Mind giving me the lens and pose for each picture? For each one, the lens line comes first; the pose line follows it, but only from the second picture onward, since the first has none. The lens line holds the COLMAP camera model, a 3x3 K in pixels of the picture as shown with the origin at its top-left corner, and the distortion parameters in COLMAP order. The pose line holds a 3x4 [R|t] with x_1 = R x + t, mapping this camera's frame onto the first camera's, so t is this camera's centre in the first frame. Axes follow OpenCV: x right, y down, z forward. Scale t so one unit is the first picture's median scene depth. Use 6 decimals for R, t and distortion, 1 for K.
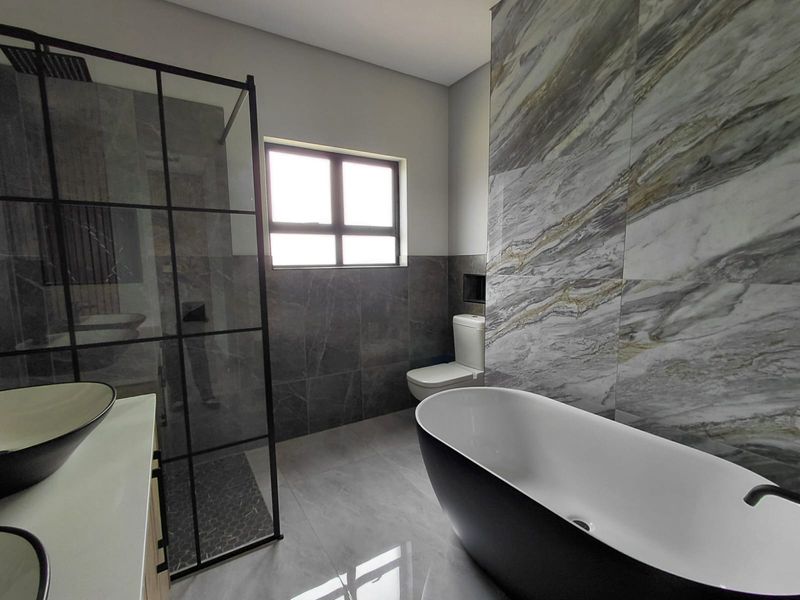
lens RADIAL K [[370.5, 0, 400.4], [0, 370.5, 301.8], [0, 0, 1]] dist [-0.001033, -0.000446]
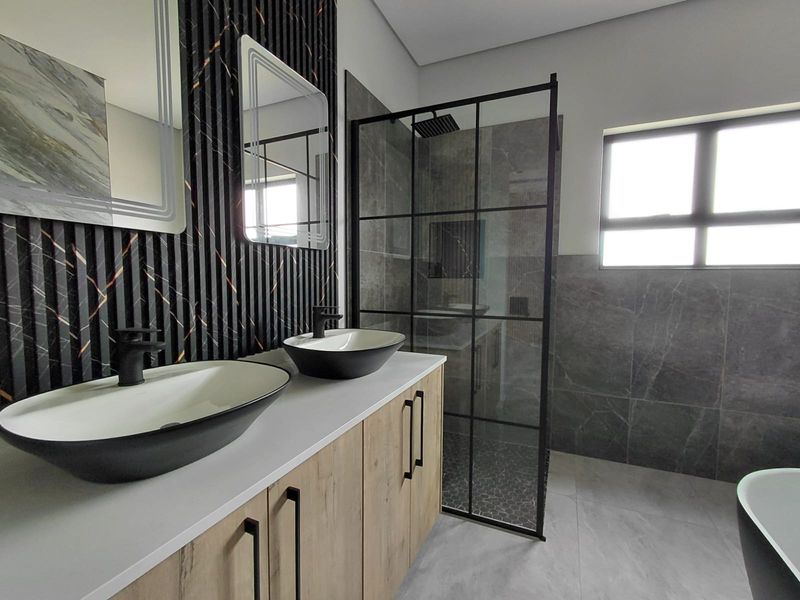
lens RADIAL K [[370.5, 0, 400.9], [0, 370.5, 300.6], [0, 0, 1]] dist [-0.001033, -0.000446]
pose [[0.550485, 0.068831, -0.832003, 0.150935], [-0.103423, 0.994541, 0.013850, 0.027820], [0.828414, 0.078424, 0.554599, 0.070097]]
